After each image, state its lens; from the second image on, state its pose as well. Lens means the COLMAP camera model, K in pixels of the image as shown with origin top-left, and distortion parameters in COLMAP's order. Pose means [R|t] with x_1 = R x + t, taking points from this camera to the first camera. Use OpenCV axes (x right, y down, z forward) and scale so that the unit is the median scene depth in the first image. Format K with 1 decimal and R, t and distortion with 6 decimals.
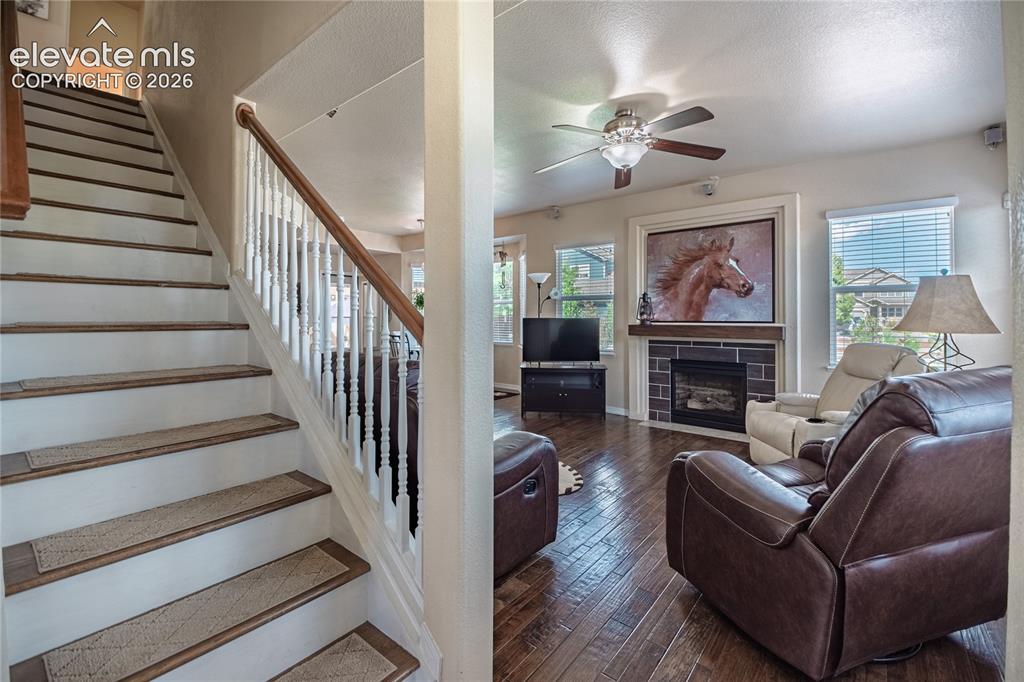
lens RADIAL K [[432.6, 0, 490.2], [0, 432.6, 315.6], [0, 0, 1]] dist [-0.042893, -0.000091]
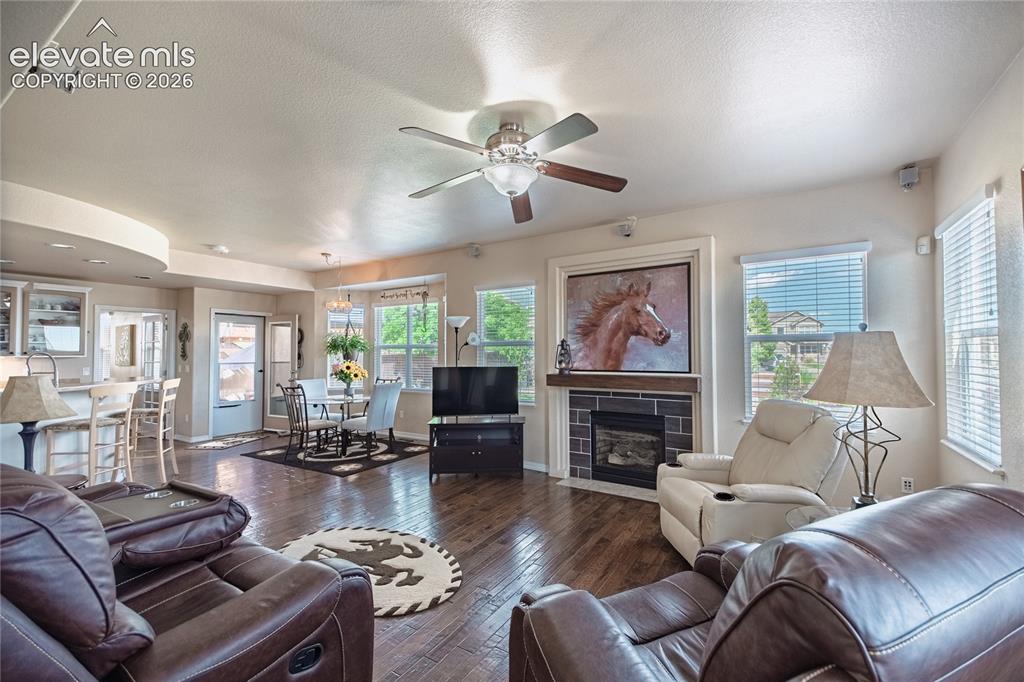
lens RADIAL K [[413.8, 0, 537.7], [0, 413.8, 345.0], [0, 0, 1]] dist [0.000094, -0.000058]
pose [[0.982152, -0.001501, 0.188084, 0.150297], [0.004994, 0.999824, -0.018100, -0.027910], [-0.188024, 0.018716, 0.981986, 0.148086]]
